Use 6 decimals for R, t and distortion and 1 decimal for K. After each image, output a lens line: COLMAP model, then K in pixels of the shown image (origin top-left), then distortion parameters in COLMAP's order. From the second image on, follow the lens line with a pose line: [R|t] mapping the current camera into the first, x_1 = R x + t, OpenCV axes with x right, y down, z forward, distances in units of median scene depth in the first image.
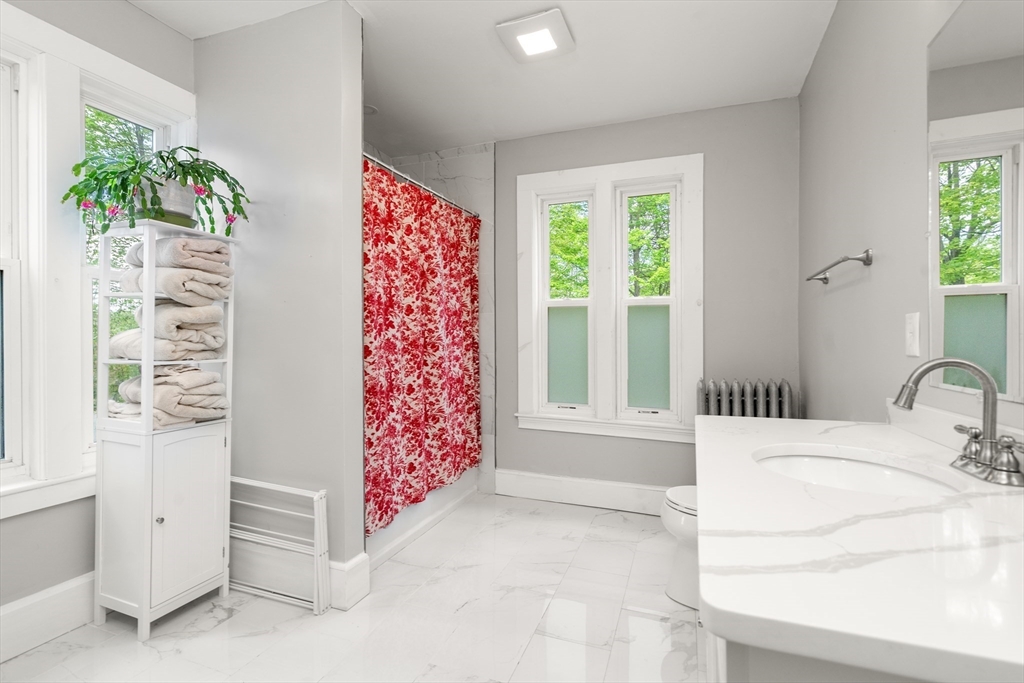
lens RADIAL K [[480.8, 0, 521.7], [0, 480.8, 341.7], [0, 0, 1]] dist [-0.000946, 0.000849]
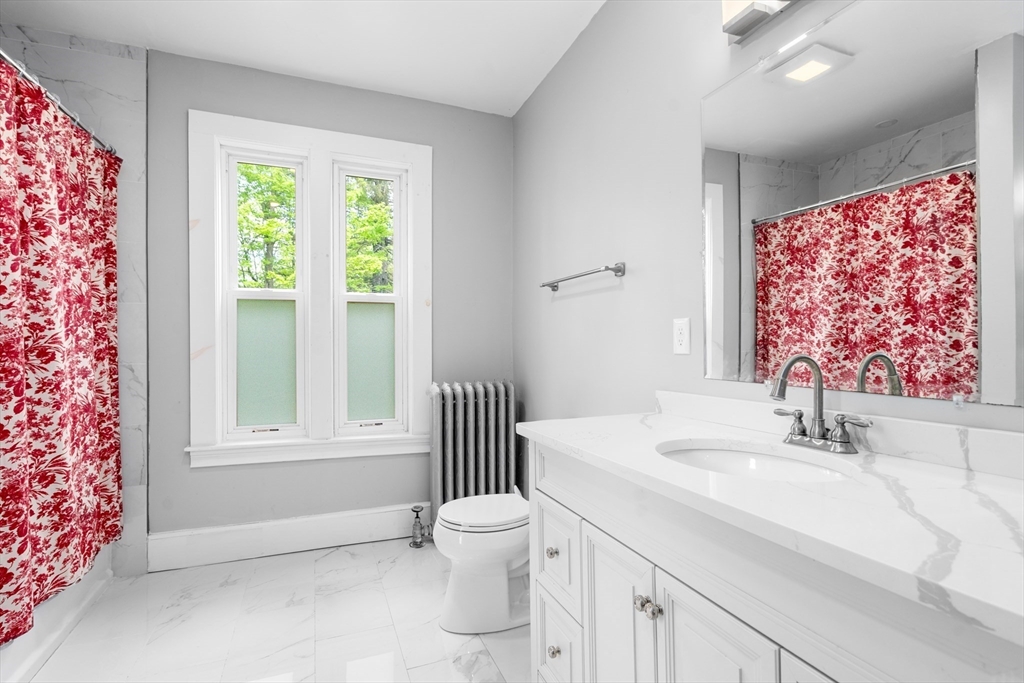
lens RADIAL K [[480.8, 0, 508.7], [0, 480.8, 341.3], [0, 0, 1]] dist [-0.000946, 0.000849]
pose [[0.746081, 0.000421, 0.665855, -0.139968], [0.005506, 0.999962, -0.006802, 0.001674], [-0.665833, 0.008741, 0.746050, 0.180159]]
